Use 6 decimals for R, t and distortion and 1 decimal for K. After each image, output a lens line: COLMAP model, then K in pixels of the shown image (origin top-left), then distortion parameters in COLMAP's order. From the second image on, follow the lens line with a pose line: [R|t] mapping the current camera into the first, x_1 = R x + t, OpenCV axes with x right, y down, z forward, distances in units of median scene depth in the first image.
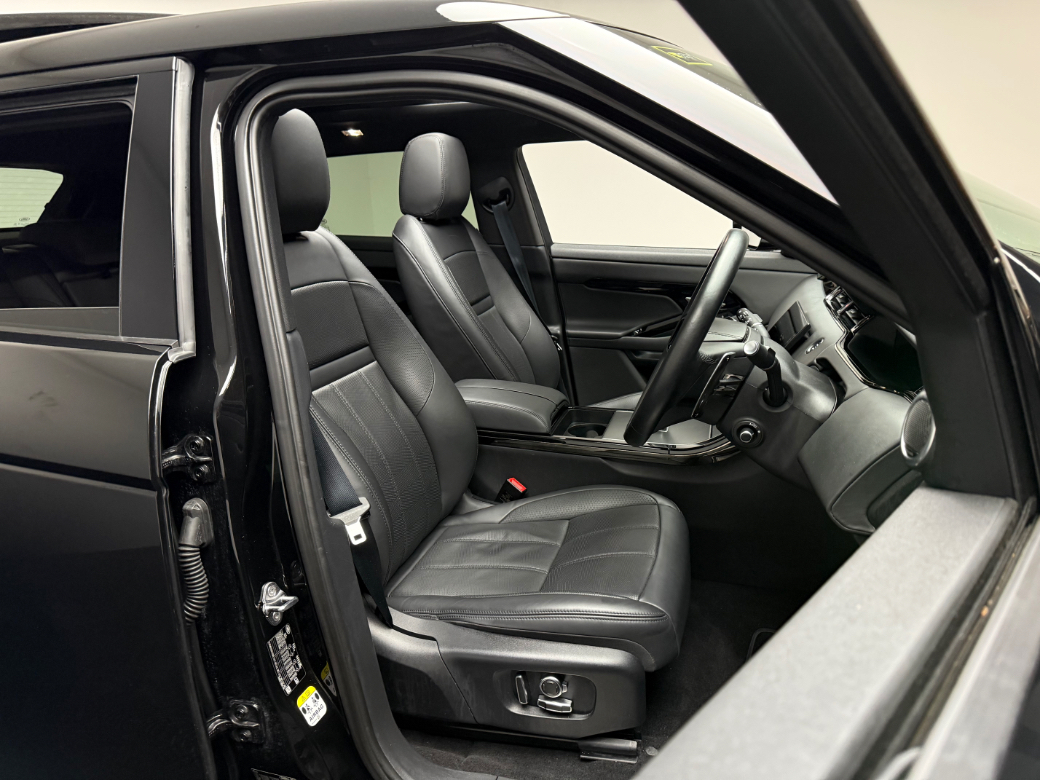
lens RADIAL K [[722.8, 0, 487.3], [0, 722.8, 388.6], [0, 0, 1]] dist [0.004038, -0.043553]
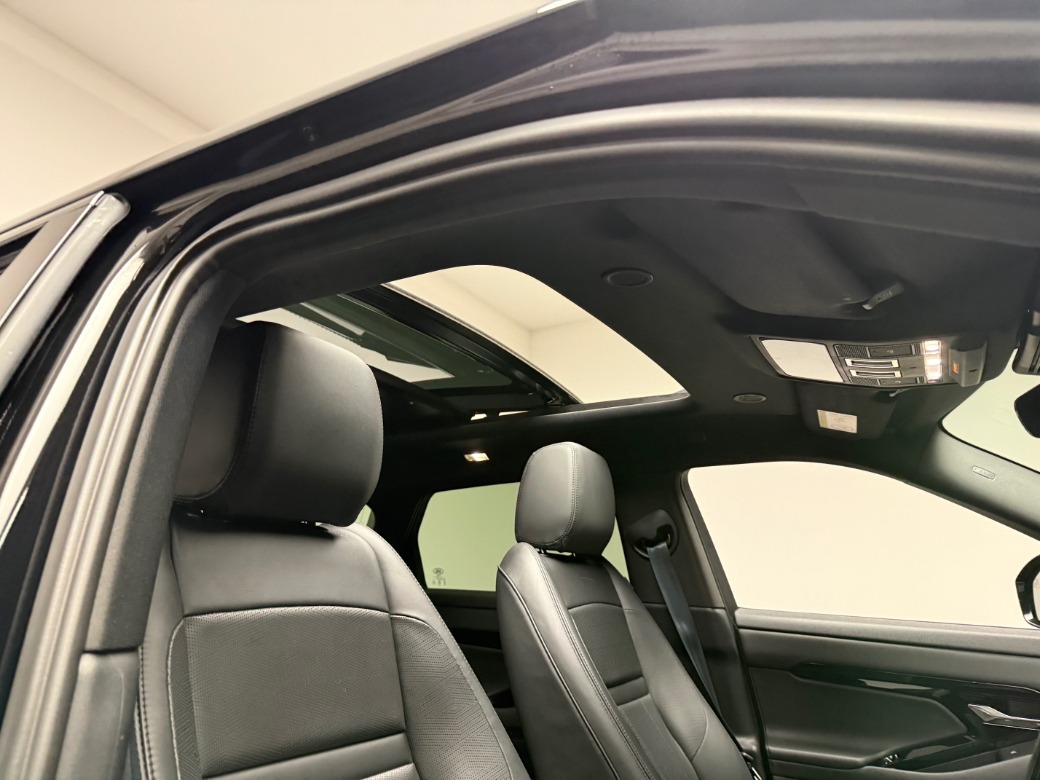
lens RADIAL K [[722.8, 0, 487.3], [0, 722.8, 388.6], [0, 0, 1]] dist [0.004038, -0.043553]
pose [[0.972518, -0.005685, -0.232759, 0.020334], [-0.112646, 0.863421, -0.491747, -0.014648], [0.203765, 0.504452, 0.839052, 0.275061]]
